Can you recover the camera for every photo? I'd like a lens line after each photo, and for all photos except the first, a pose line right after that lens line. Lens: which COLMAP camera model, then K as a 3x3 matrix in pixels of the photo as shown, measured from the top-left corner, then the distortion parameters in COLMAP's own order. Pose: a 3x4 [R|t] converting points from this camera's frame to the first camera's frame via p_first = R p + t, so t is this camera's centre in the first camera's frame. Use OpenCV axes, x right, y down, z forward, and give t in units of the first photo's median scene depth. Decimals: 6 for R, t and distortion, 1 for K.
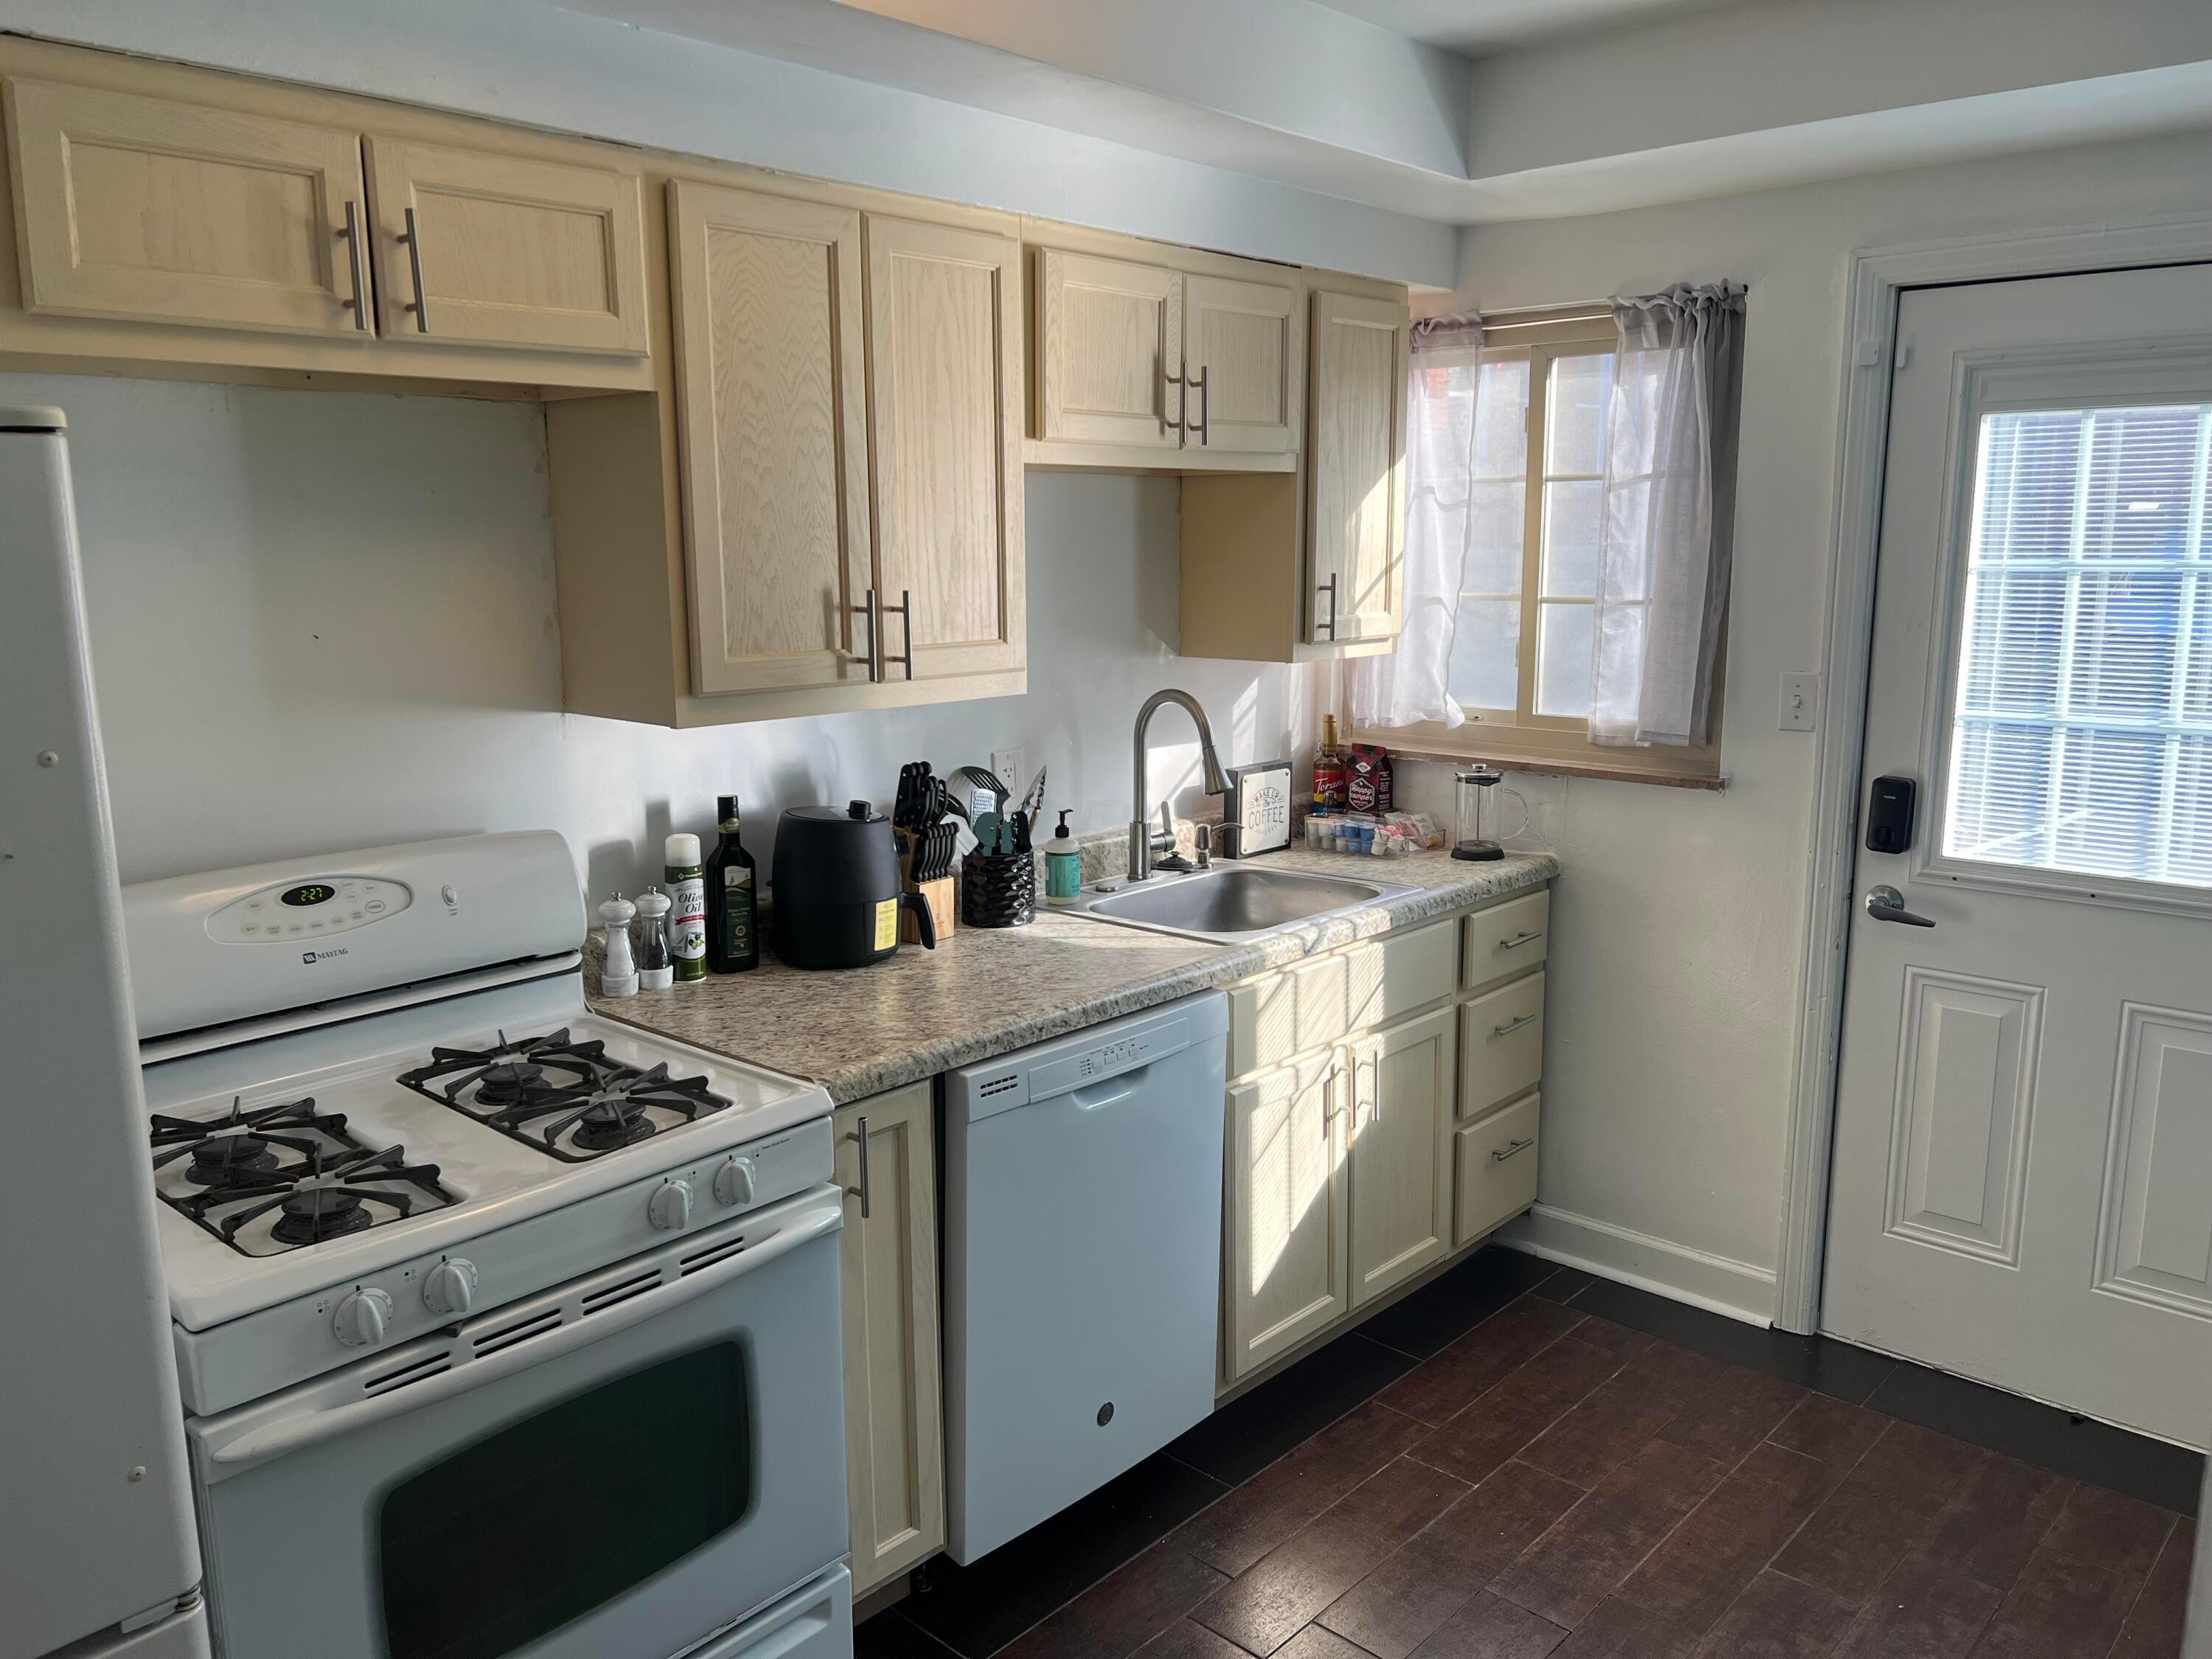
lens RADIAL K [[1670.4, 0, 1097.9], [0, 1670.4, 836.5], [0, 0, 1]] dist [0.061724, -0.056145]
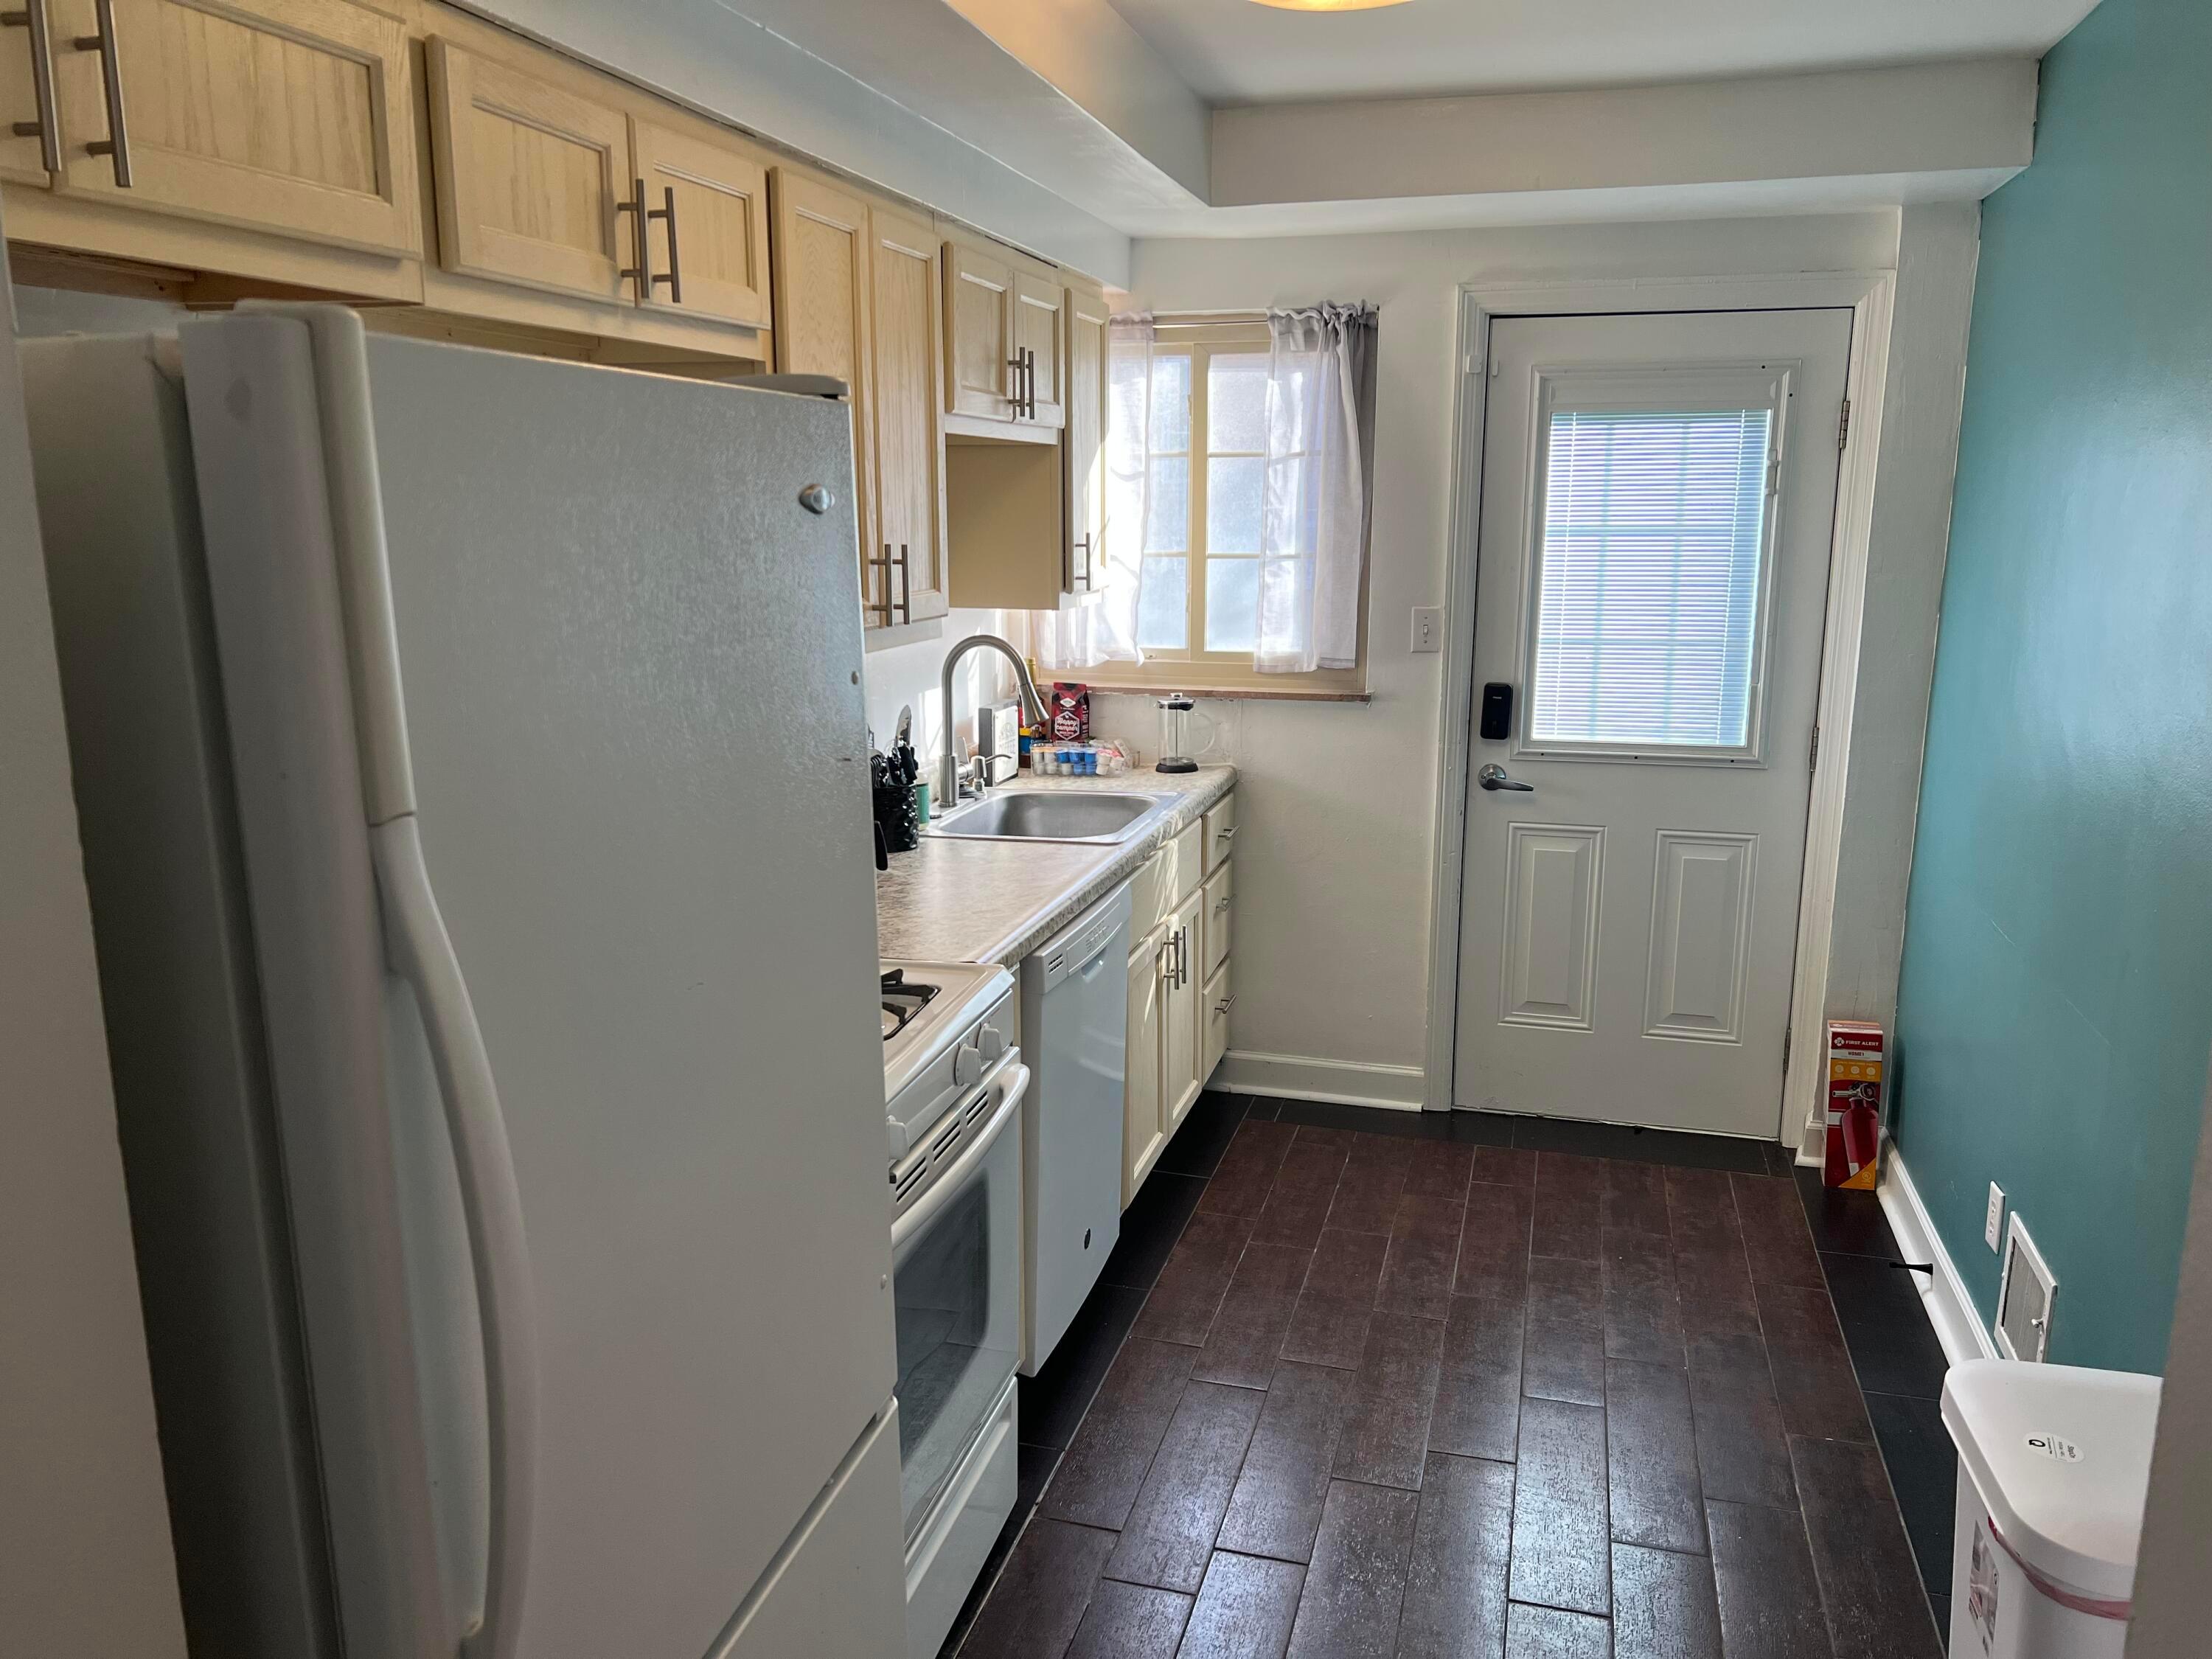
lens RADIAL K [[1666.2, 0, 1095.9], [0, 1666.2, 851.0], [0, 0, 1]] dist [0.090671, -0.102936]
pose [[0.893976, -0.088113, 0.439367, -0.386699], [0.077590, 0.996105, 0.041893, 0.016238], [-0.441347, -0.003361, 0.897330, -0.053990]]
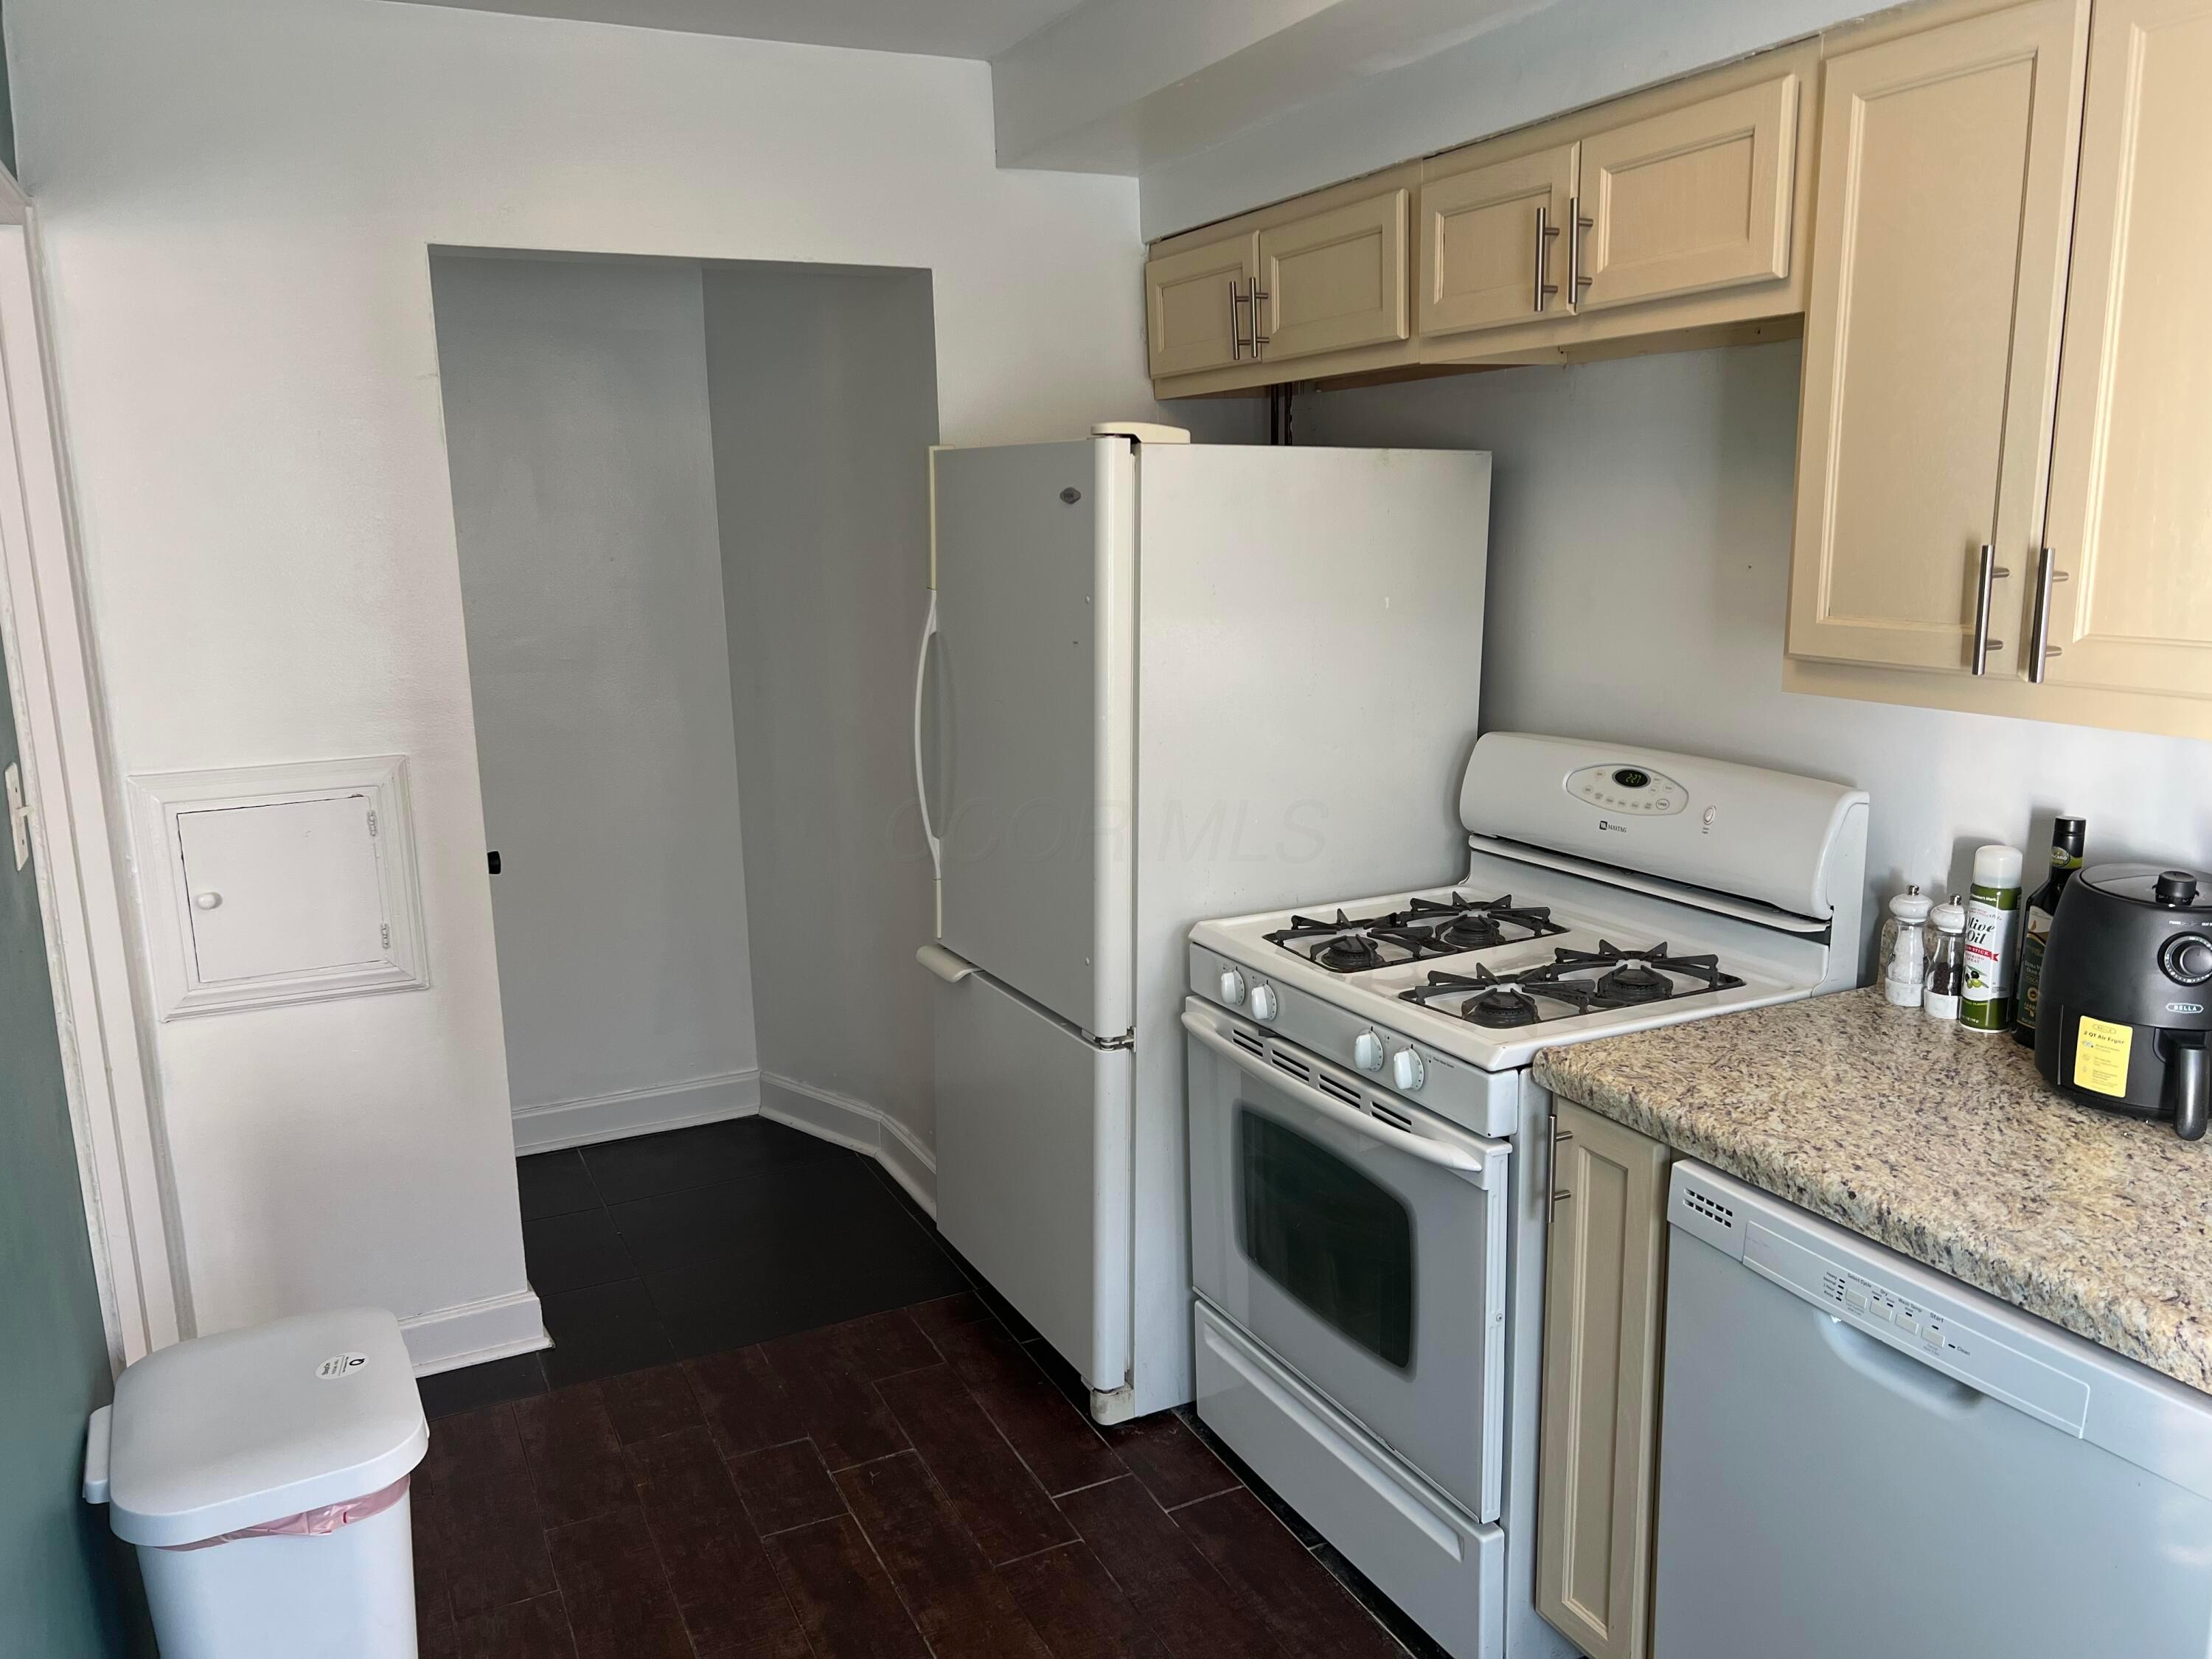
lens RADIAL K [[1670.4, 0, 1097.9], [0, 1670.4, 836.5], [0, 0, 1]] dist [0.061724, -0.056145]
pose [[-0.366649, 0.197979, -0.909050, 0.497070], [-0.149615, 0.951832, 0.267640, -0.122450], [0.918250, 0.234138, -0.319368, 0.673907]]
